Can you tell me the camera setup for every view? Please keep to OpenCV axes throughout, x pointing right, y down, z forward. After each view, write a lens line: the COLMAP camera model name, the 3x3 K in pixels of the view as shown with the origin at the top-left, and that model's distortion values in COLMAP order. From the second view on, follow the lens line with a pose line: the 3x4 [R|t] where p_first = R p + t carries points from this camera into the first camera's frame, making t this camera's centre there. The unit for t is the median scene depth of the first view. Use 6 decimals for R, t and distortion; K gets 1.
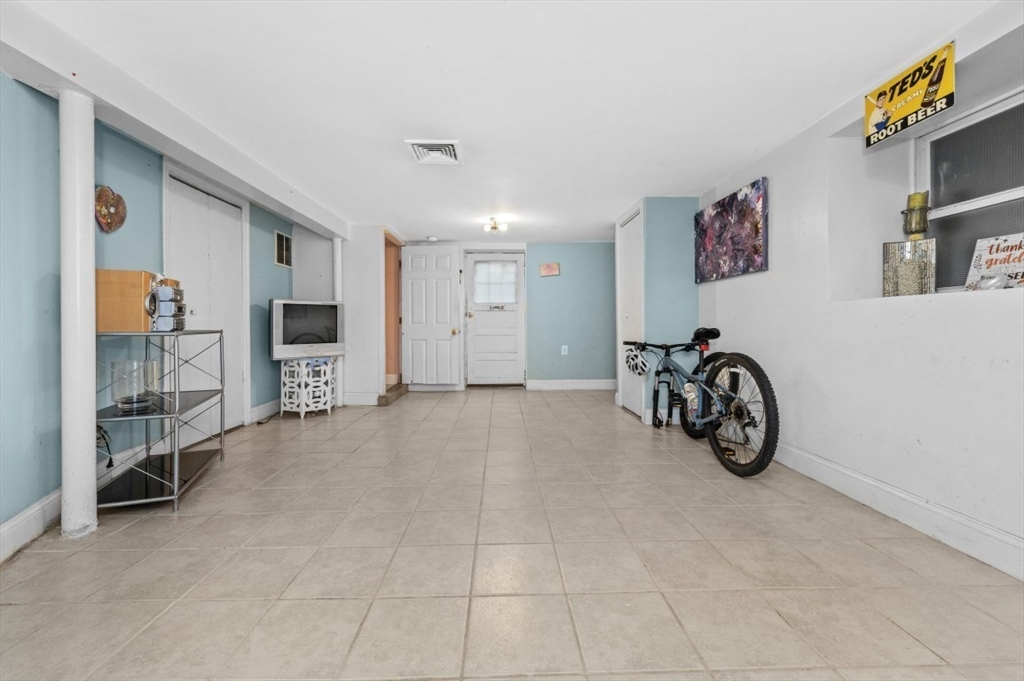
lens RADIAL K [[412.6, 0, 512.2], [0, 412.6, 337.2], [0, 0, 1]] dist [0.000204, -0.000003]
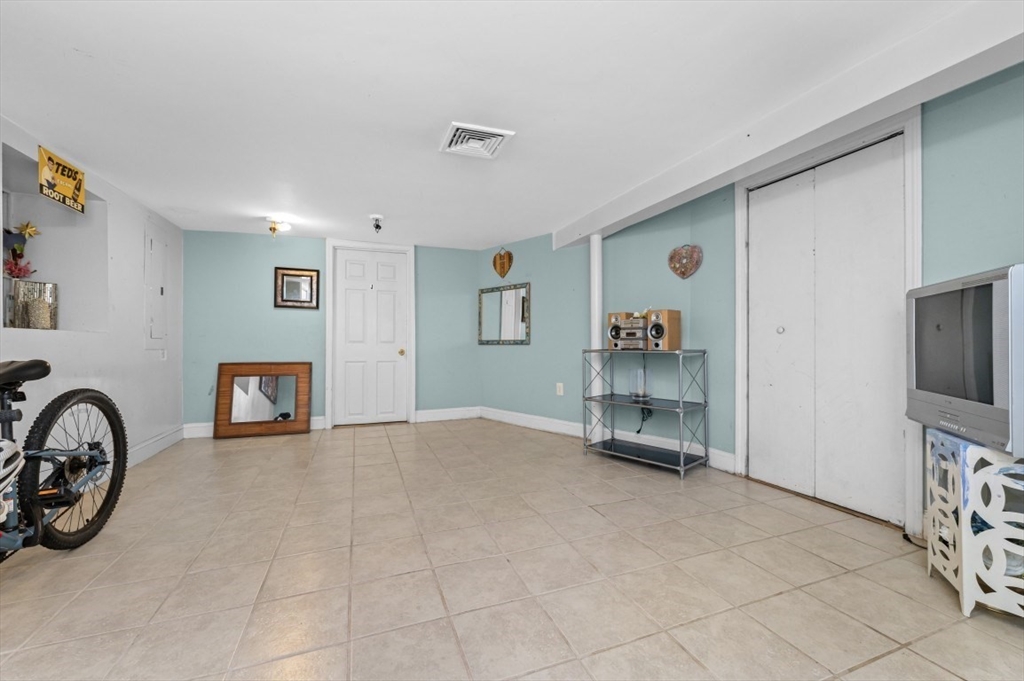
lens RADIAL K [[412.6, 0, 512.2], [0, 412.6, 337.2], [0, 0, 1]] dist [0.000204, -0.000003]
pose [[-0.954021, 0.006175, -0.299676, -0.012569], [-0.002329, 0.999605, 0.028009, -0.093383], [0.299731, 0.027419, -0.953630, 2.139817]]
